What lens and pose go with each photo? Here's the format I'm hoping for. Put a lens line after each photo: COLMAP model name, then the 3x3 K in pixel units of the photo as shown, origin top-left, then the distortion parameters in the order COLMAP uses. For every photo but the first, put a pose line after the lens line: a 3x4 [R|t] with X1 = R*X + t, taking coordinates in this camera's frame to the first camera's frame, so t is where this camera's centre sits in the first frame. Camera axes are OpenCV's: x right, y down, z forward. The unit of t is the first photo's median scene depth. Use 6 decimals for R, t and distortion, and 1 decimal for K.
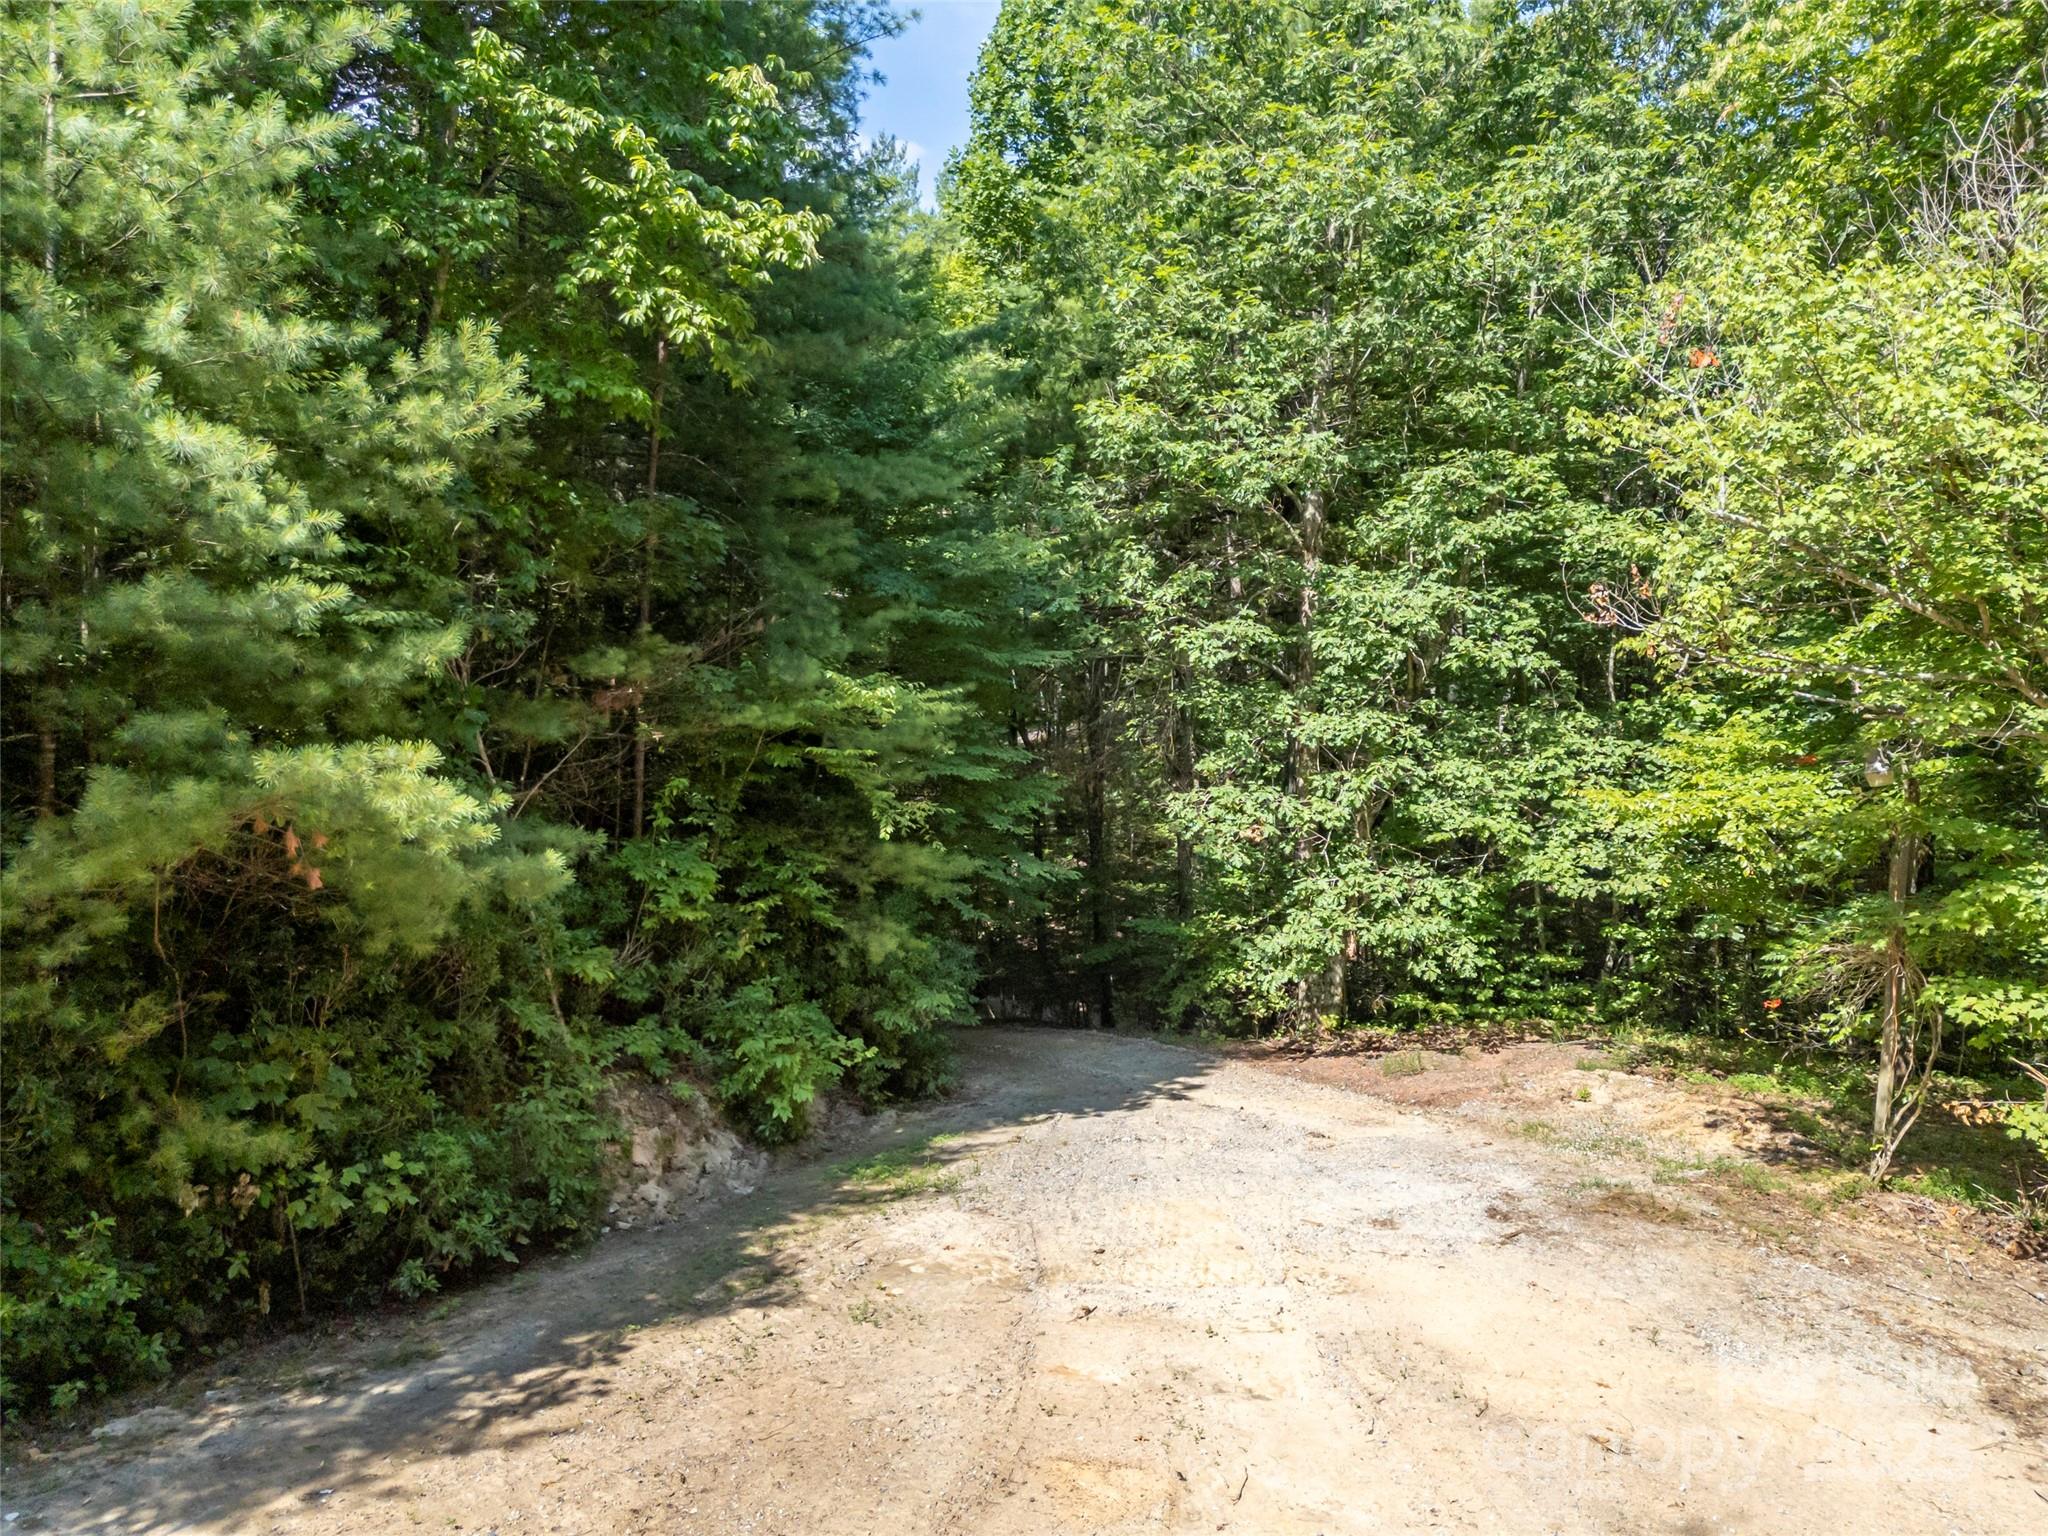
lens RADIAL K [[1474.1, 0, 1030.8], [0, 1474.1, 754.0], [0, 0, 1]] dist [0.077796, -0.053042]
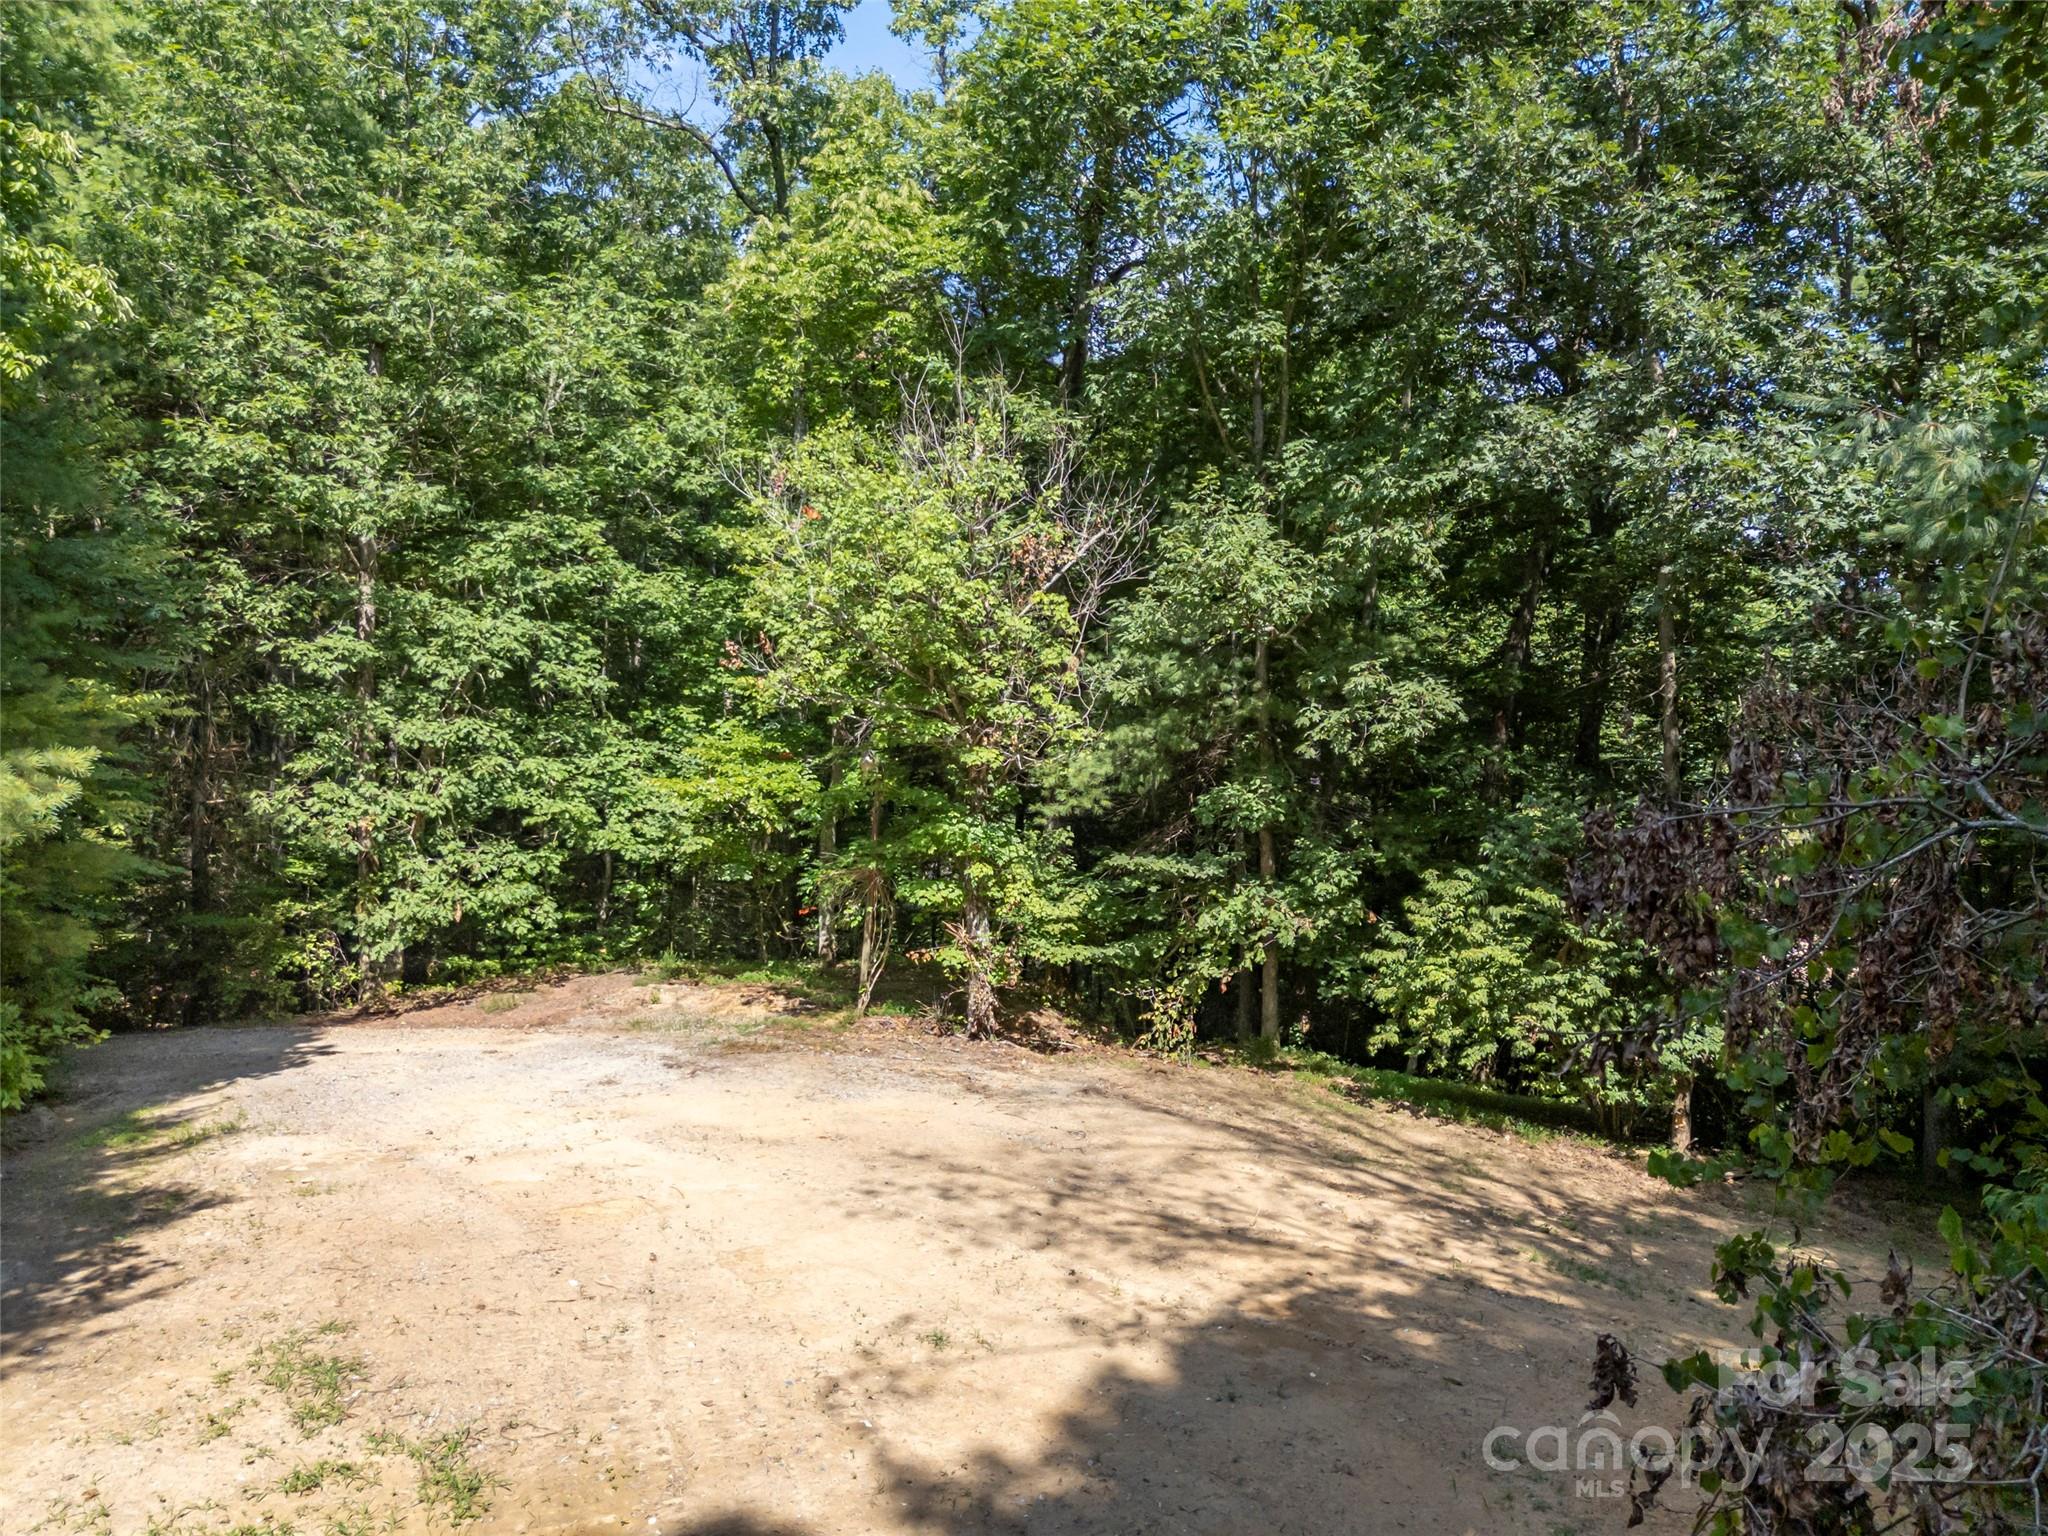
lens RADIAL K [[1474.1, 0, 1030.8], [0, 1474.1, 754.0], [0, 0, 1]] dist [0.077796, -0.053042]
pose [[0.708808, -0.007371, 0.705363, -0.306648], [0.003919, 0.999971, 0.006512, -0.005869], [-0.705390, -0.001852, 0.708817, -0.191412]]
